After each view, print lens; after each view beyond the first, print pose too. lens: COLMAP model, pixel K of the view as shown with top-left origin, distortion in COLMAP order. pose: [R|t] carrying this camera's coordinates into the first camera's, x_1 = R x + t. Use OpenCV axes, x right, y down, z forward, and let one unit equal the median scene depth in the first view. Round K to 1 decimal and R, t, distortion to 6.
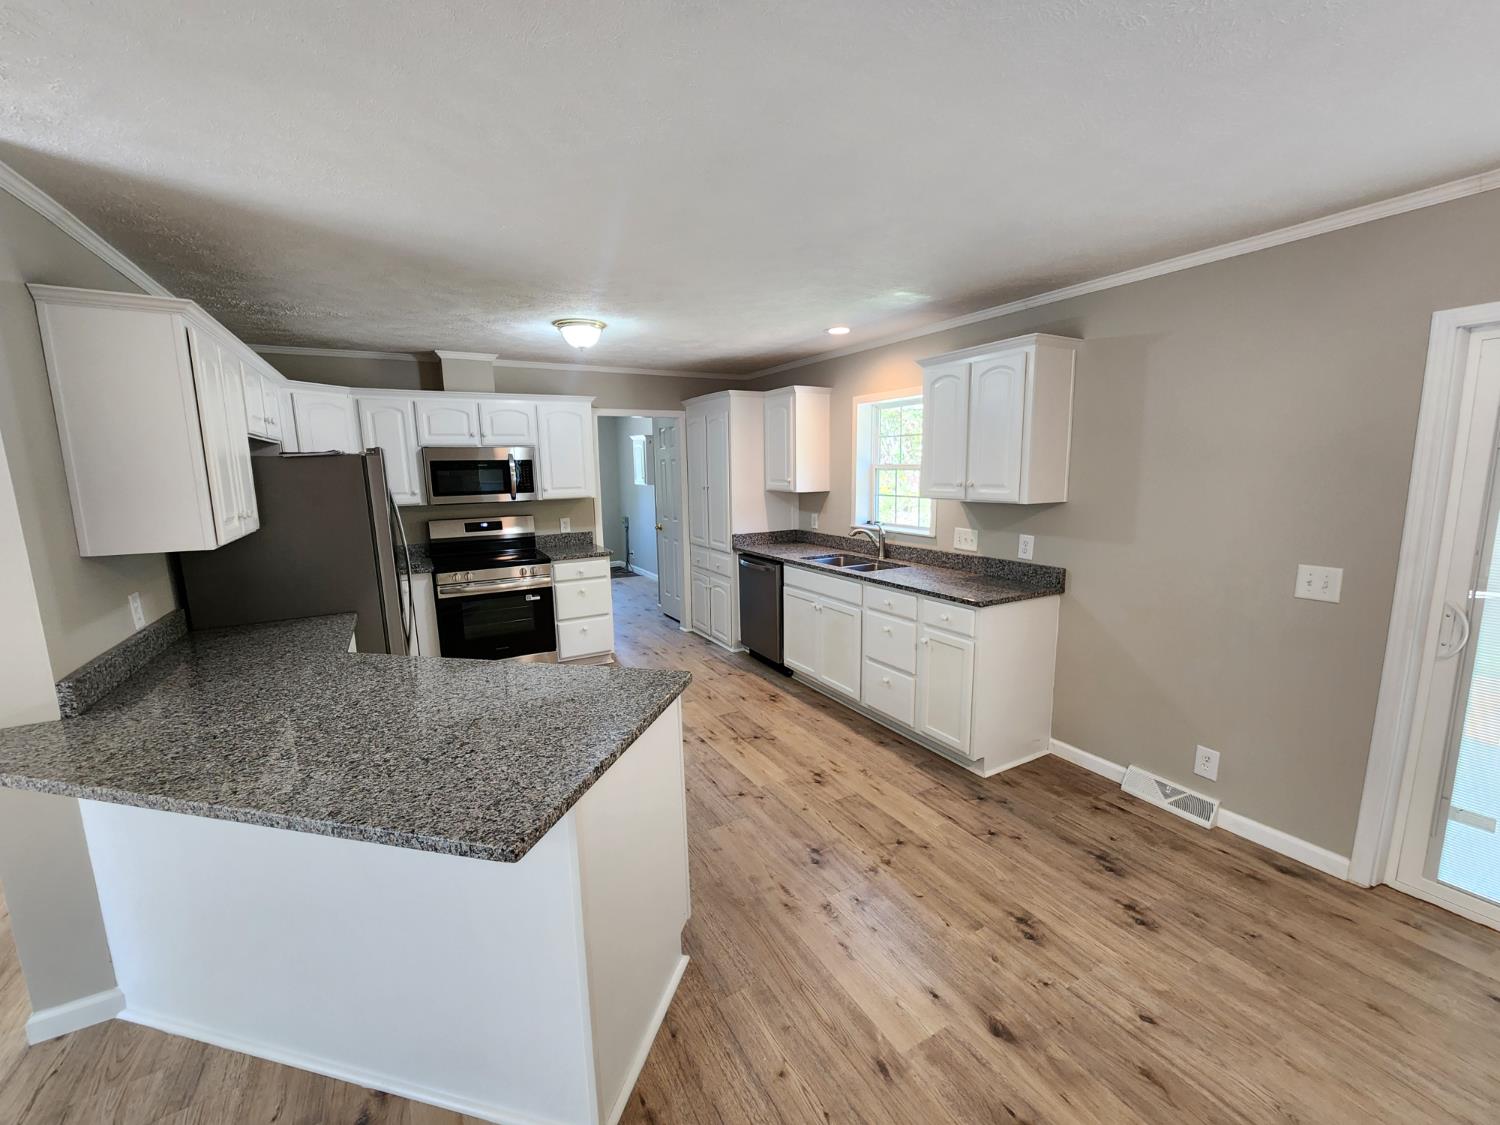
lens RADIAL K [[603.8, 0, 761.3], [0, 603.8, 560.3], [0, 0, 1]] dist [-0.001830, -0.000232]
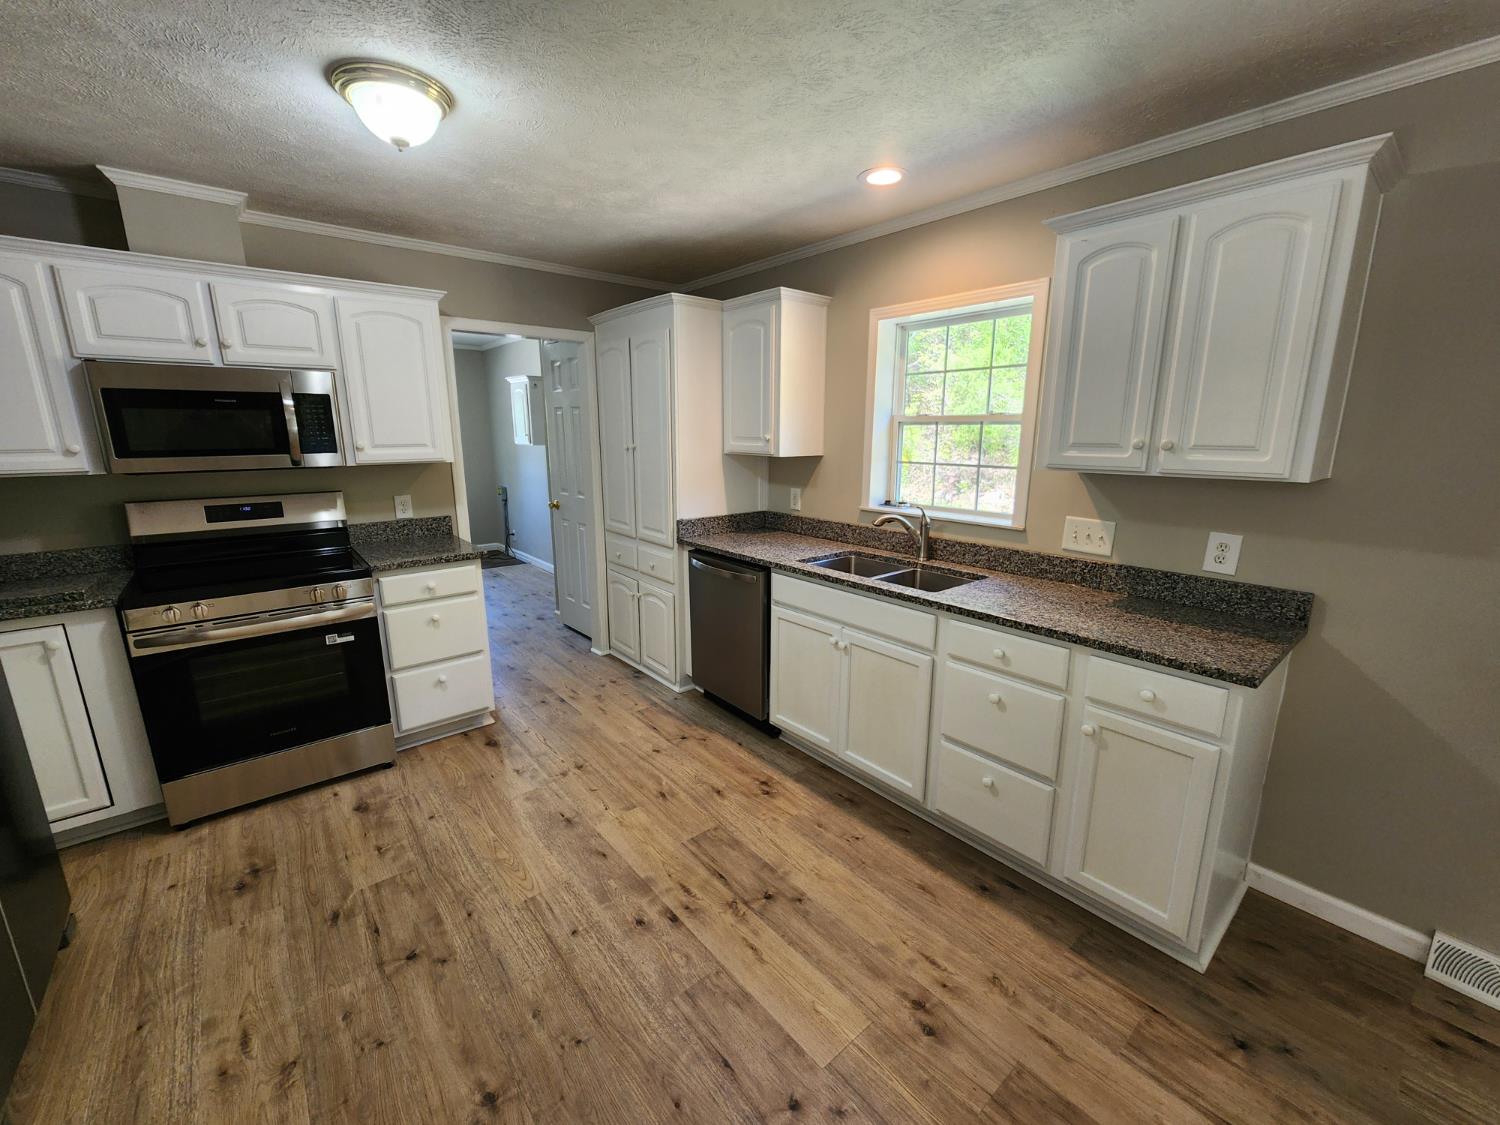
lens RADIAL K [[613.1, 0, 756.3], [0, 613.1, 562.9], [0, 0, 1]] dist [-0.001278, -0.000090]
pose [[0.985256, -0.019659, 0.169954, -0.088382], [0.009669, 0.998187, 0.059412, -0.040030], [-0.170813, -0.056893, 0.983659, 0.367662]]
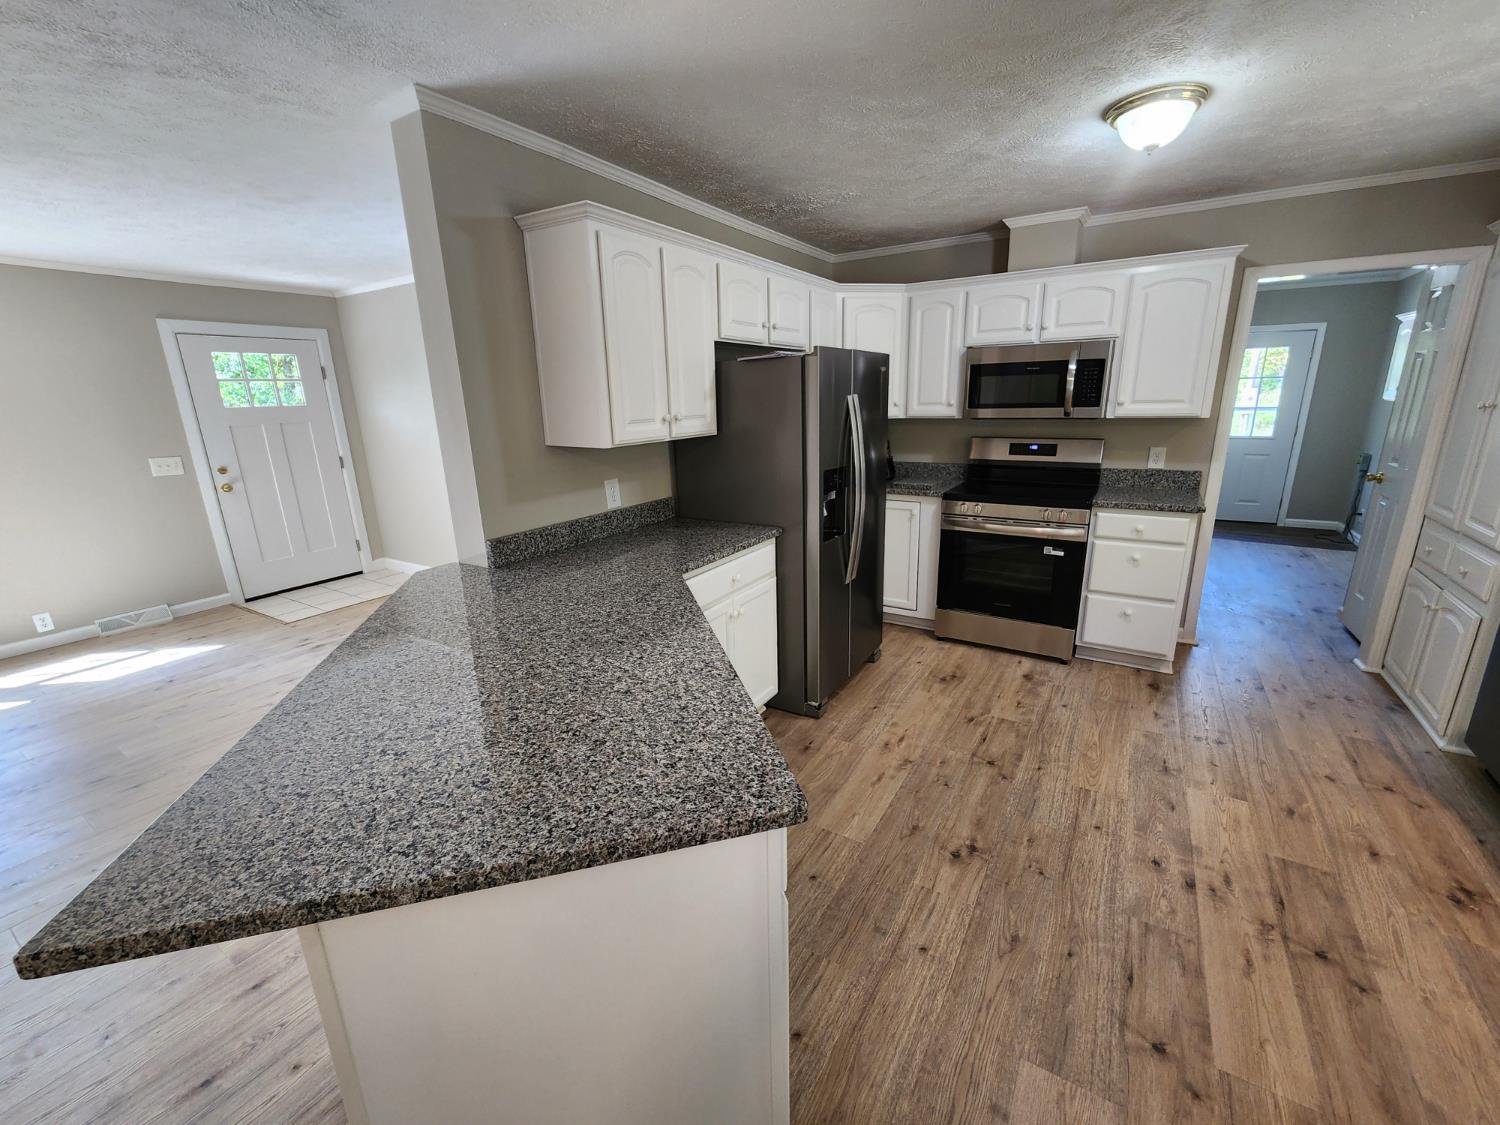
lens RADIAL K [[613.7, 0, 750.0], [0, 613.7, 562.5], [0, 0, 1]] dist [-0.002912, -0.000642]
pose [[0.468801, 0.239317, -0.850266, 0.089552], [-0.122496, 0.970911, 0.205735, -0.034203], [0.874769, 0.007706, 0.484479, 0.308784]]
